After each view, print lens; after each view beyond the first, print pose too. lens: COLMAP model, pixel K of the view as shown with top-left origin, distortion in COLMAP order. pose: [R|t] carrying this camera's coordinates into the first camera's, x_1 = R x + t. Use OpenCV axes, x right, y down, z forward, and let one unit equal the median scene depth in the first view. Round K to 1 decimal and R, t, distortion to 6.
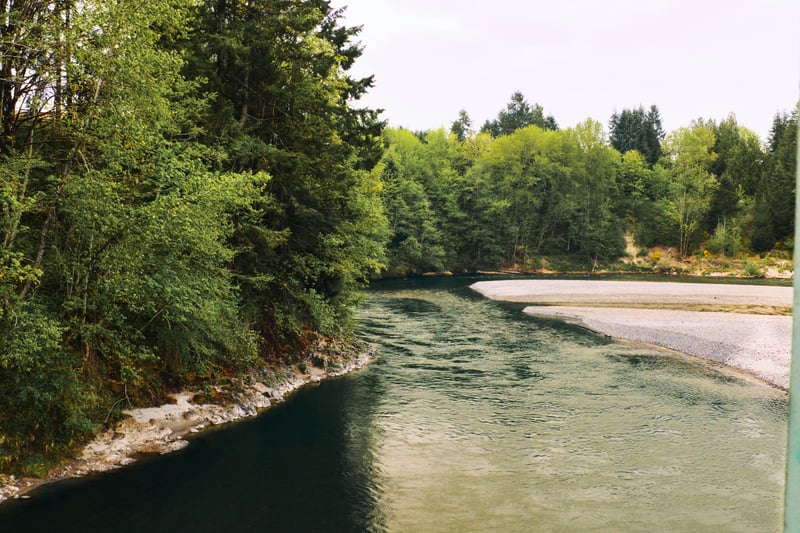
lens RADIAL K [[835.0, 0, 401.7], [0, 835.0, 268.6], [0, 0, 1]] dist [-0.033311, 0.000000]
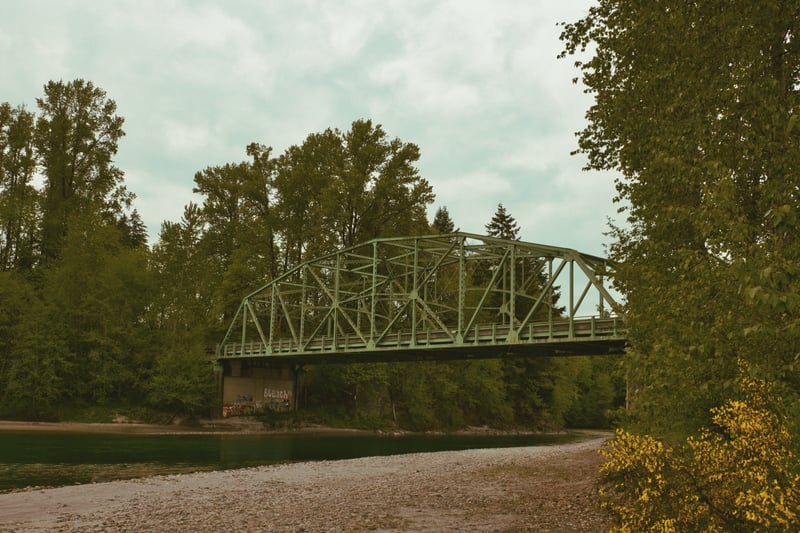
lens RADIAL K [[835.0, 0, 401.3], [0, 835.0, 267.5], [0, 0, 1]] dist [-0.033311, 0.000000]
pose [[0.945784, -0.034031, -0.323009, 0.100149], [-0.039888, 0.974798, -0.219494, 0.066393], [0.322338, 0.220478, 0.920591, -0.456572]]
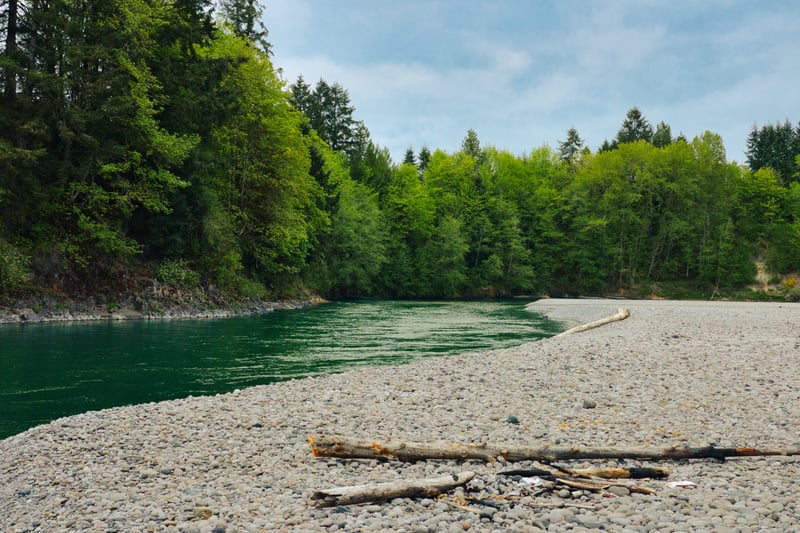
lens RADIAL K [[835.0, 0, 400.7], [0, 835.0, 266.3], [0, 0, 1]] dist [-0.033311, 0.000000]
pose [[0.964063, 0.004851, -0.265628, 0.151288], [-0.024704, 0.997138, -0.071450, 0.042762], [0.264521, 0.075445, 0.961424, 0.047665]]
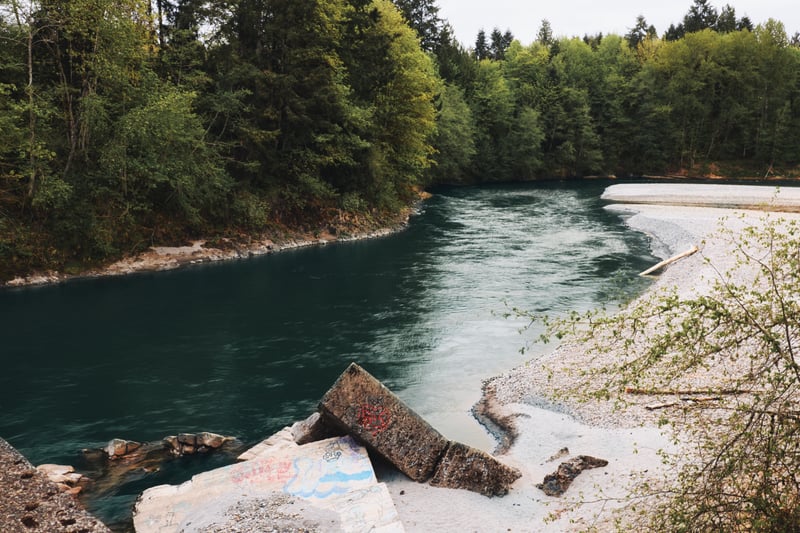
lens RADIAL K [[835.0, 0, 399.1], [0, 835.0, 264.3], [0, 0, 1]] dist [-0.033311, 0.000000]
pose [[0.946535, 0.045810, -0.319333, 0.143853], [-0.012420, 0.994307, 0.105825, 0.007475], [0.322363, -0.096200, 0.941715, -0.077797]]
